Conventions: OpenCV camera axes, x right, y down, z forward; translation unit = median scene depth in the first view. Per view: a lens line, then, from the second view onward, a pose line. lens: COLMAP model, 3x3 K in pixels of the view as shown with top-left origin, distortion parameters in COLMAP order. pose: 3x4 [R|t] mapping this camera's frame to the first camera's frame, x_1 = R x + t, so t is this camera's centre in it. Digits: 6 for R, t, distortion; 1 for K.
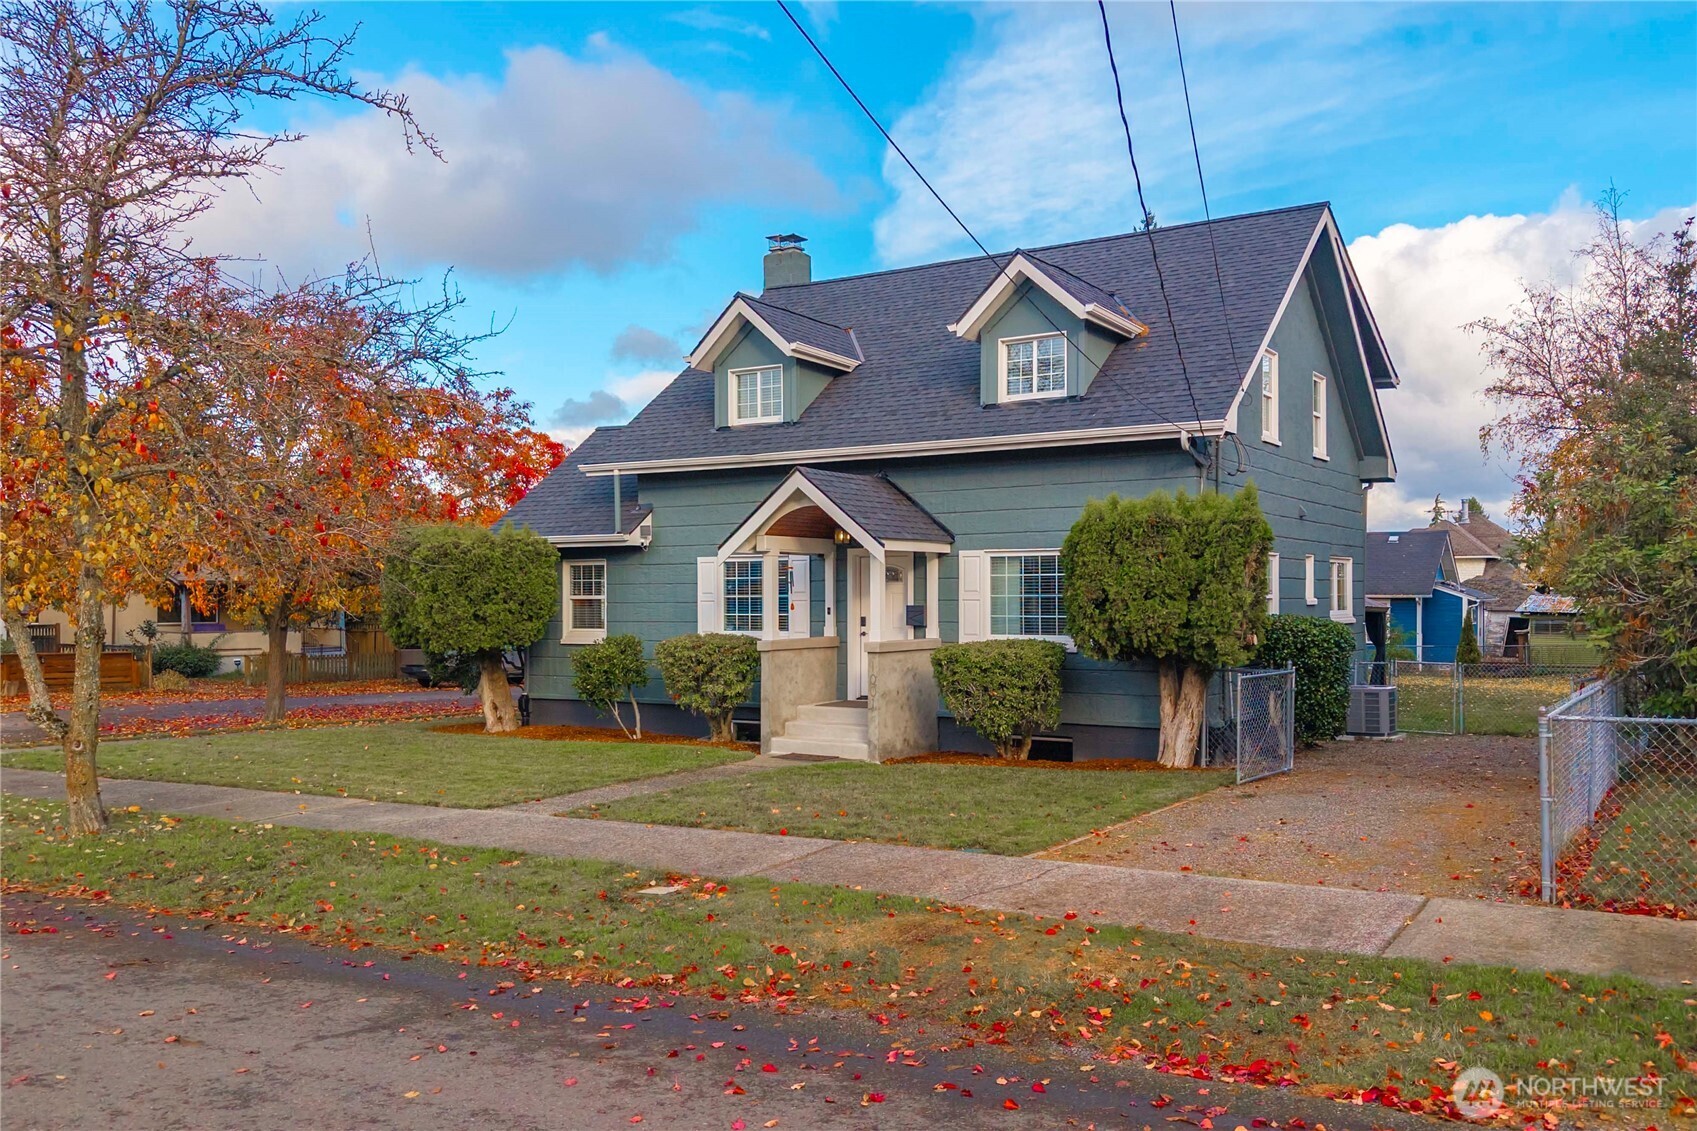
lens RADIAL K [[1361.3, 0, 848.5], [0, 1361.3, 569.5], [0, 0, 1]] dist [-0.001905, -0.000266]
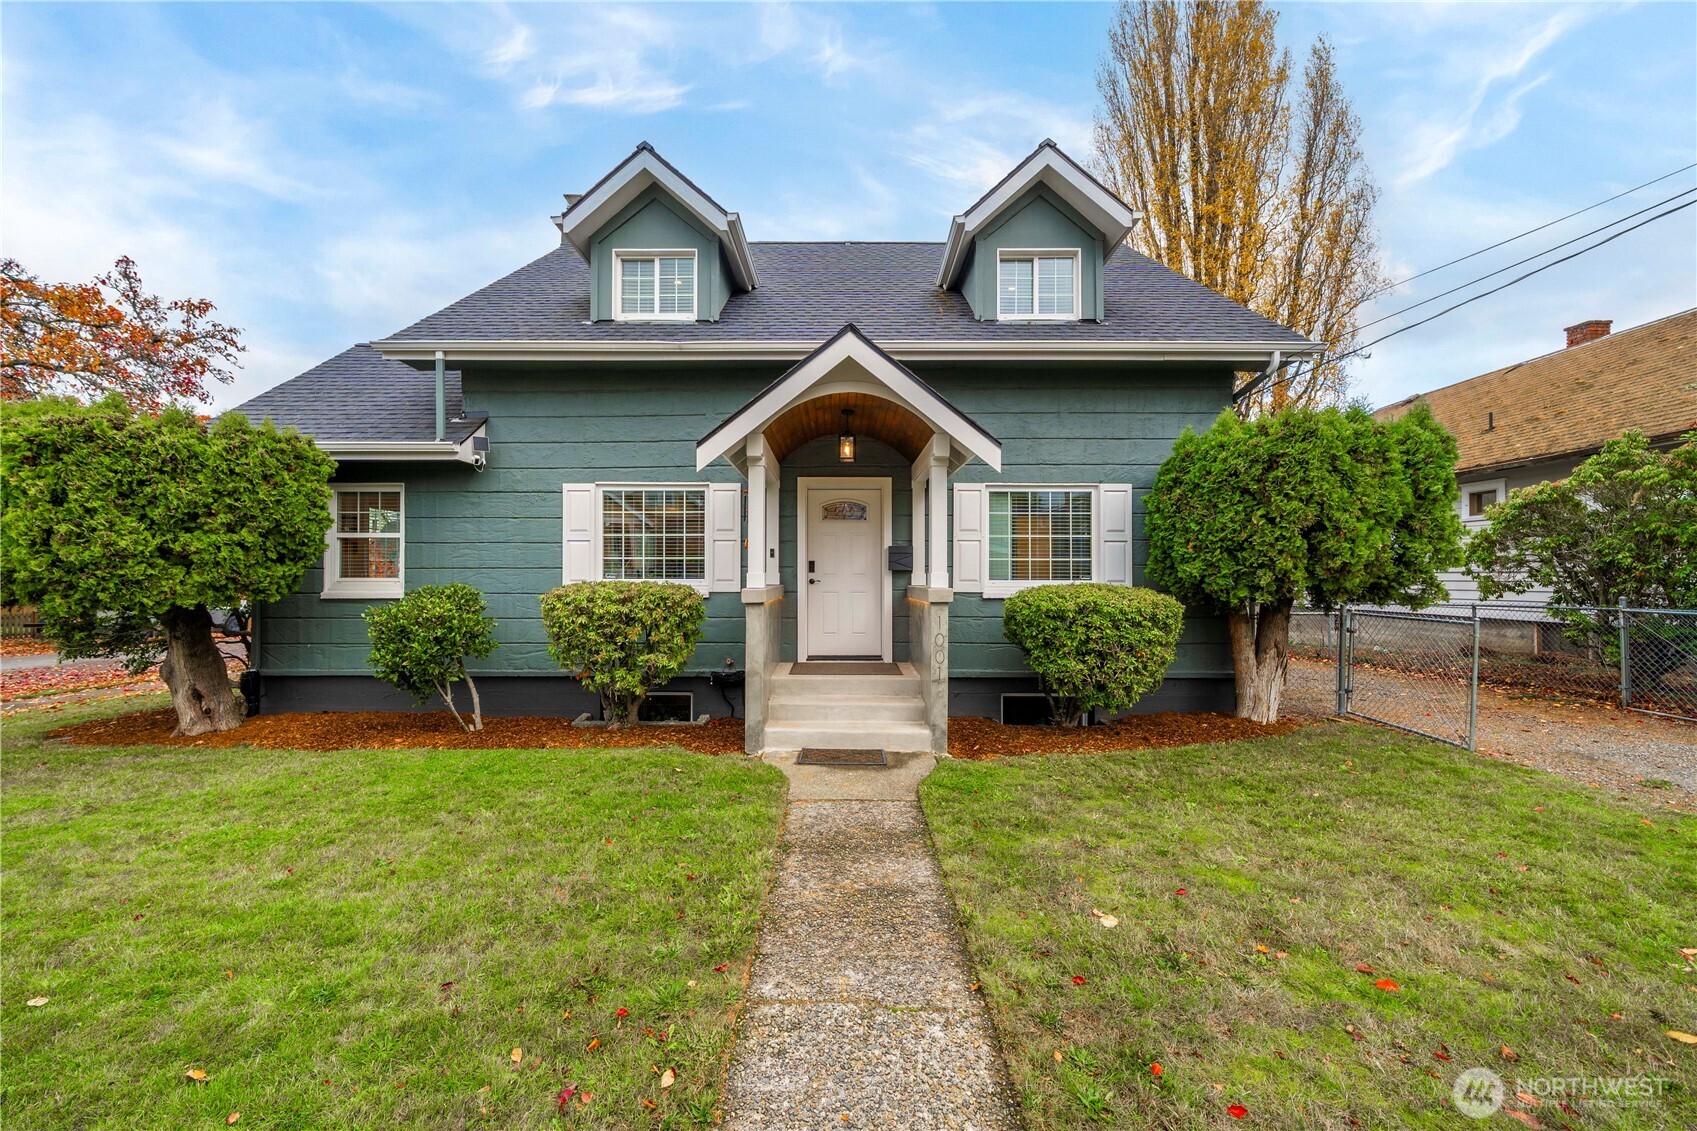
lens RADIAL K [[636.1, 0, 827.9], [0, 636.1, 568.5], [0, 0, 1]] dist [-0.012687, 0.000286]
pose [[0.842110, 0.011688, 0.539178, -0.180543], [-0.017566, 0.999829, 0.005762, 0.034879], [-0.539019, -0.014323, 0.842172, 0.626455]]
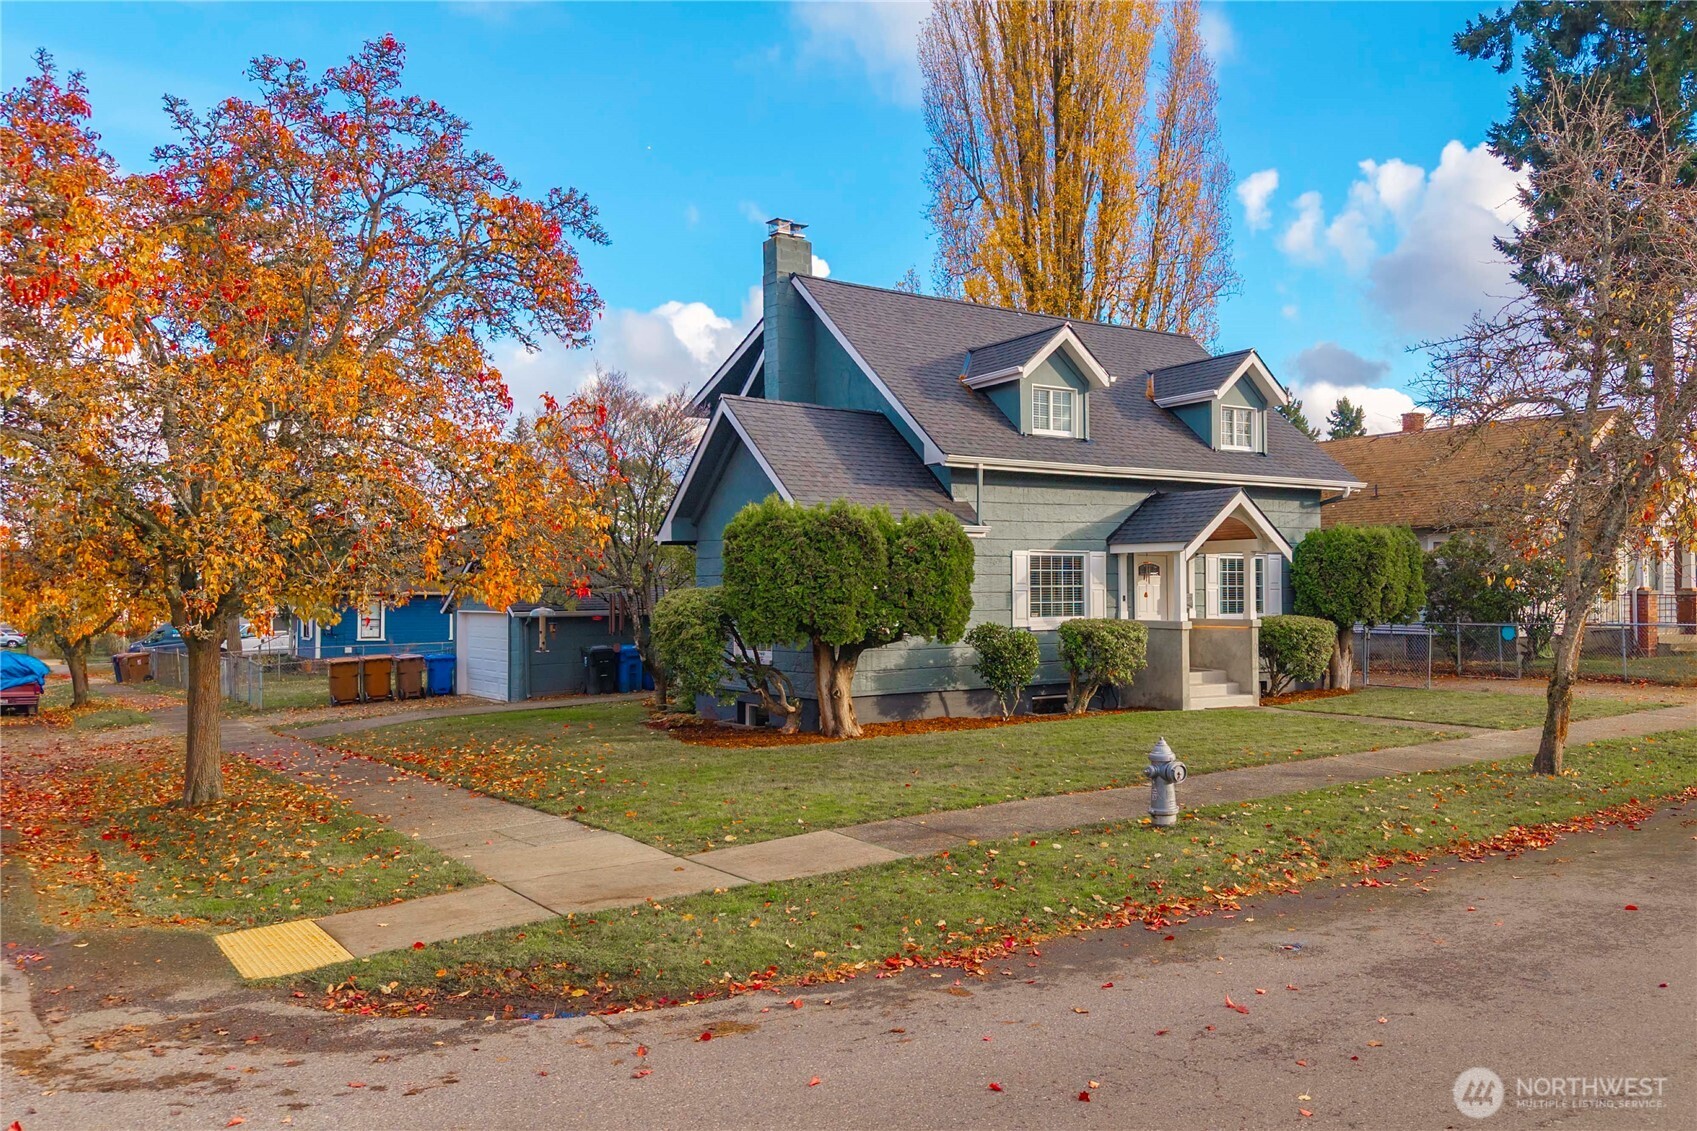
lens RADIAL K [[1384.8, 0, 850.2], [0, 1384.8, 566.6], [0, 0, 1]] dist [-0.063523, -0.002592]
pose [[0.412180, 0.017589, 0.910933, -1.195089], [-0.018271, 0.999772, -0.011037, 0.018710], [-0.910919, -0.012094, 0.412407, 0.671633]]
